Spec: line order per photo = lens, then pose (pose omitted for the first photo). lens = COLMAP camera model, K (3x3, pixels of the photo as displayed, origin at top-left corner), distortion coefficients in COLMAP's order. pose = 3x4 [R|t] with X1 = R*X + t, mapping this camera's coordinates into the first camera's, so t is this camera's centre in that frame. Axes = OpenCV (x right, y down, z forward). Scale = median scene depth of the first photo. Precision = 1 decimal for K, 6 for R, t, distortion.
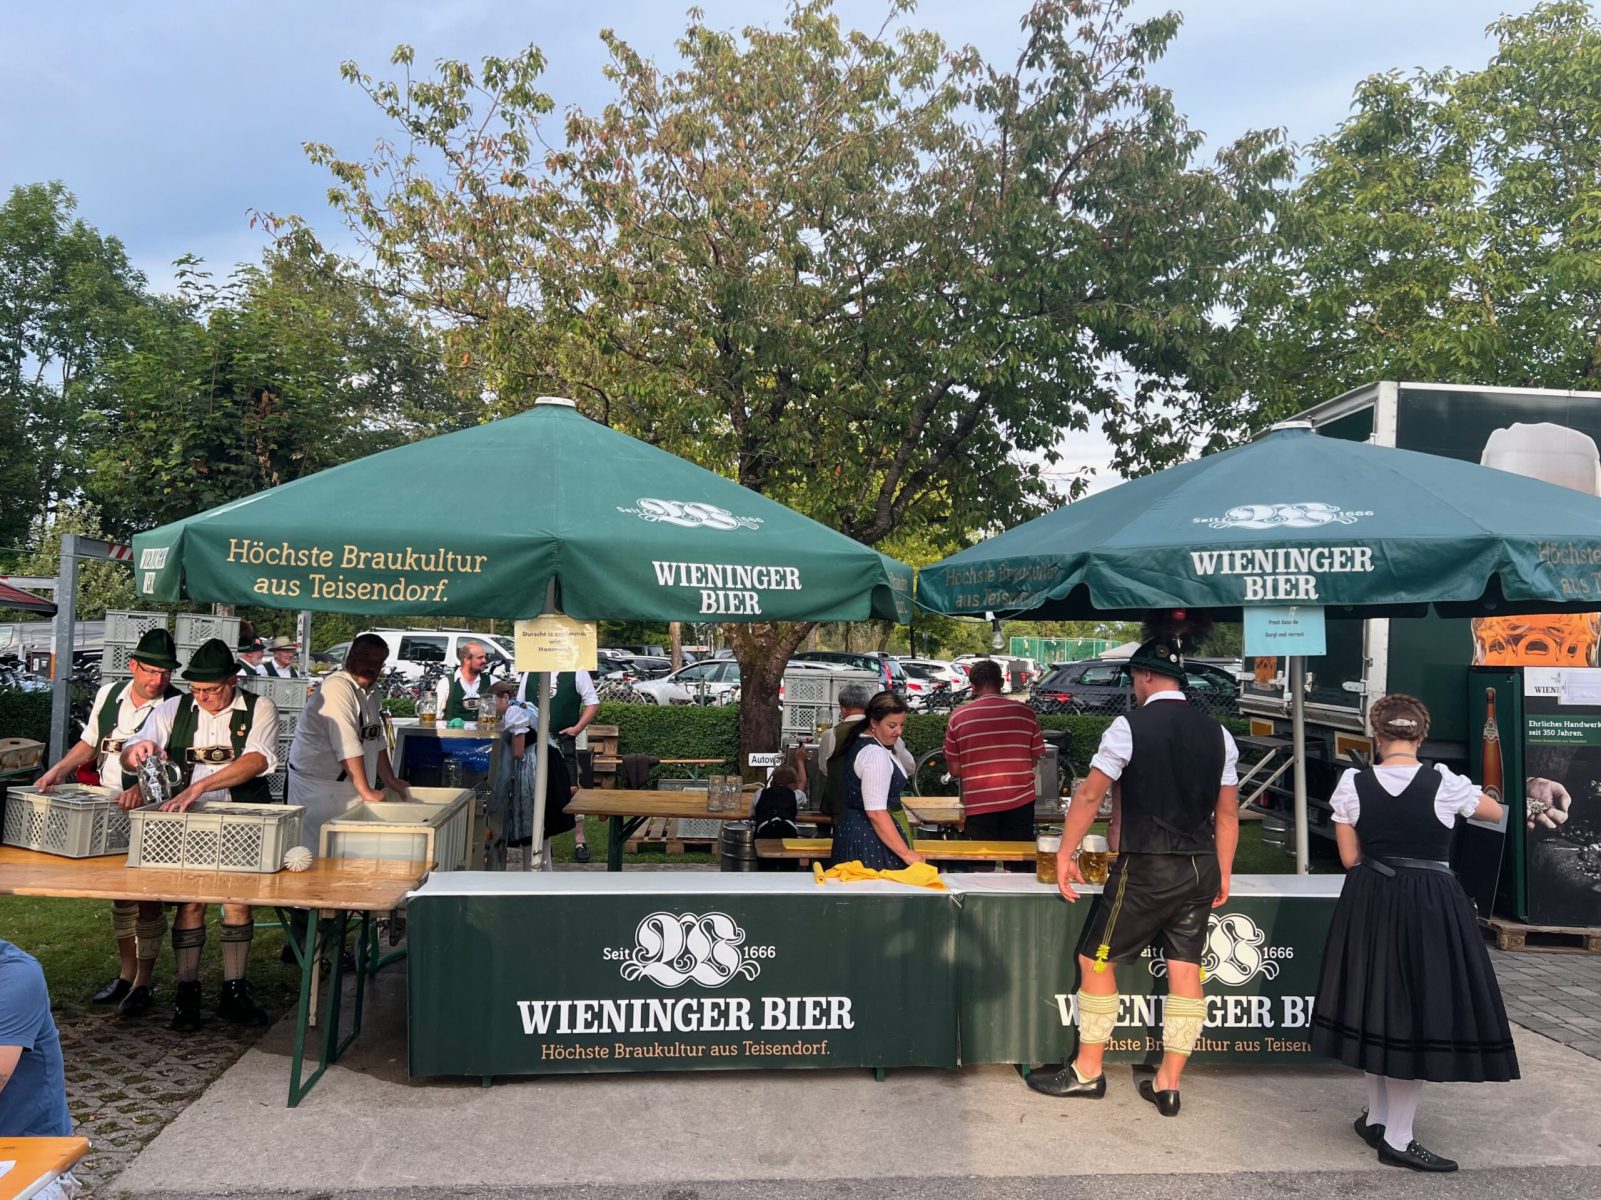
lens RADIAL K [[1217.6, 0, 806.5], [0, 1217.6, 584.2], [0, 0, 1]] dist [0.058681, -0.069038]
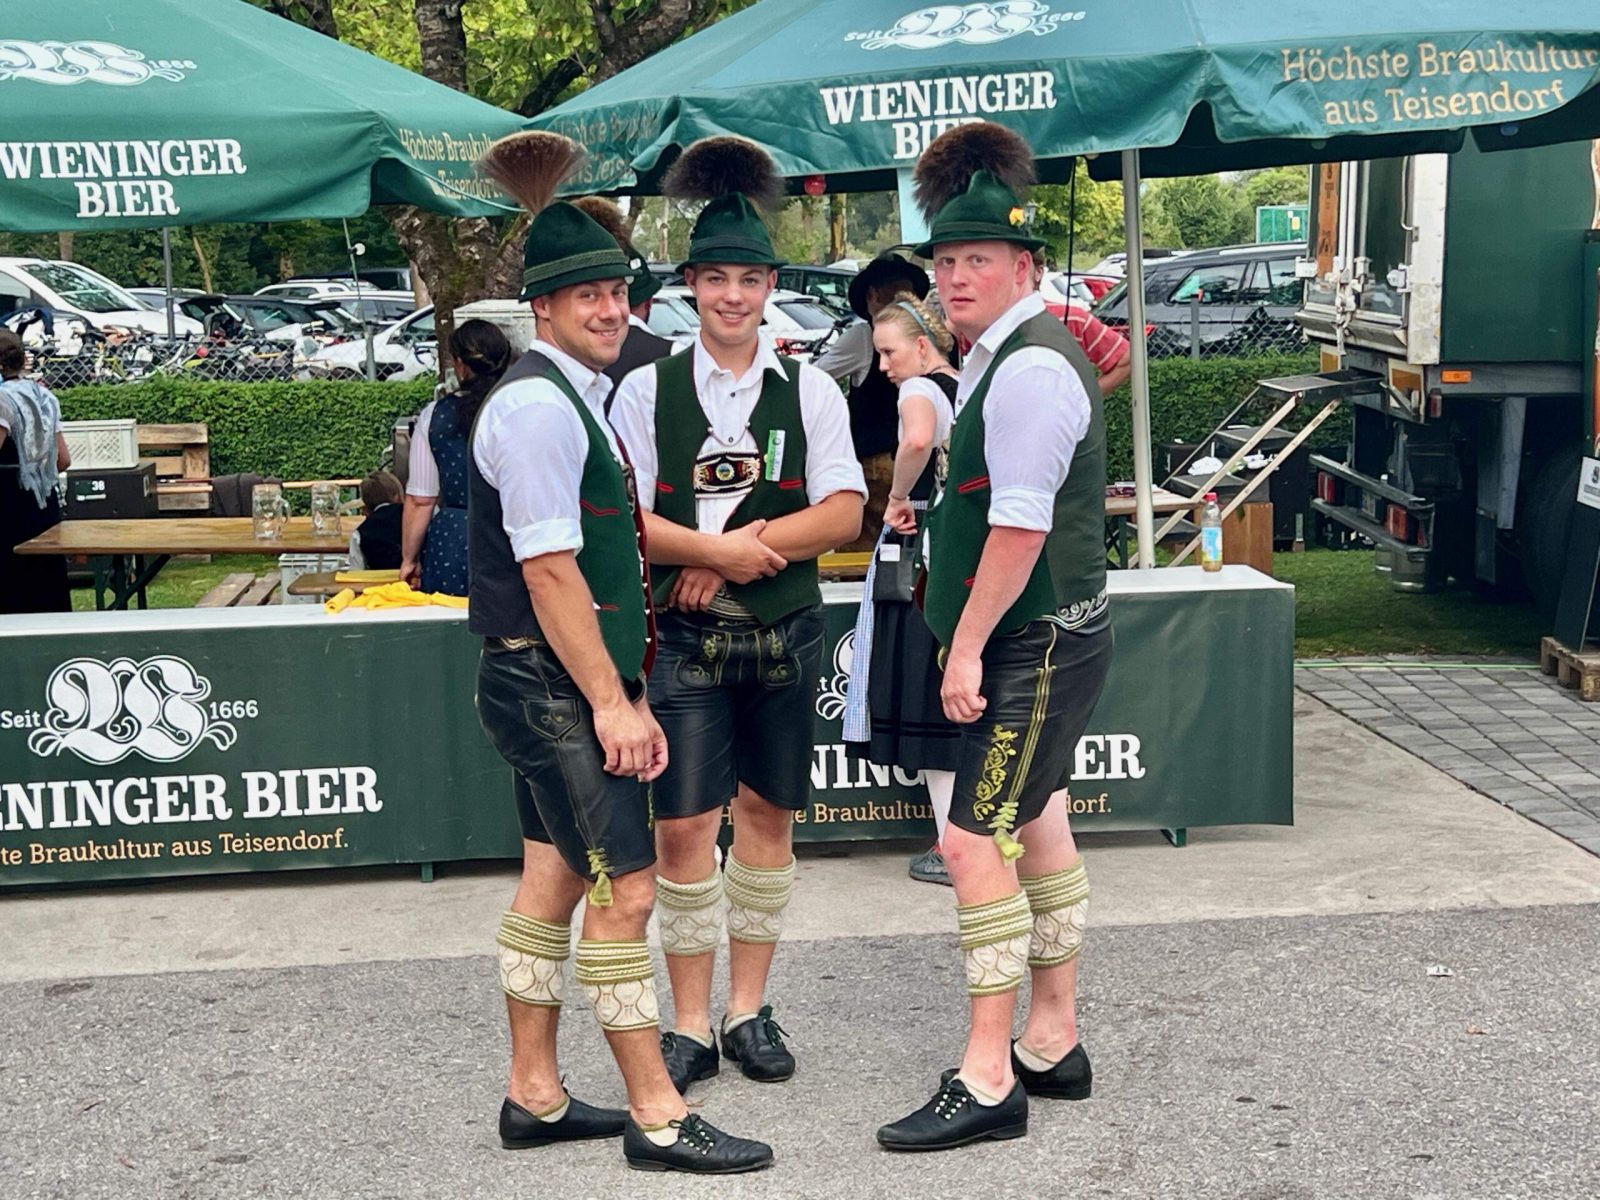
lens RADIAL K [[2830.1, 0, 800.0], [0, 2830.1, 600.0], [0, 0, 1]] dist [0.265133, -0.999479]
pose [[0.998611, -0.046835, -0.024136, 0.325201], [0.050278, 0.984035, 0.170725, -0.018187], [0.015755, -0.171701, 0.985023, -0.572988]]
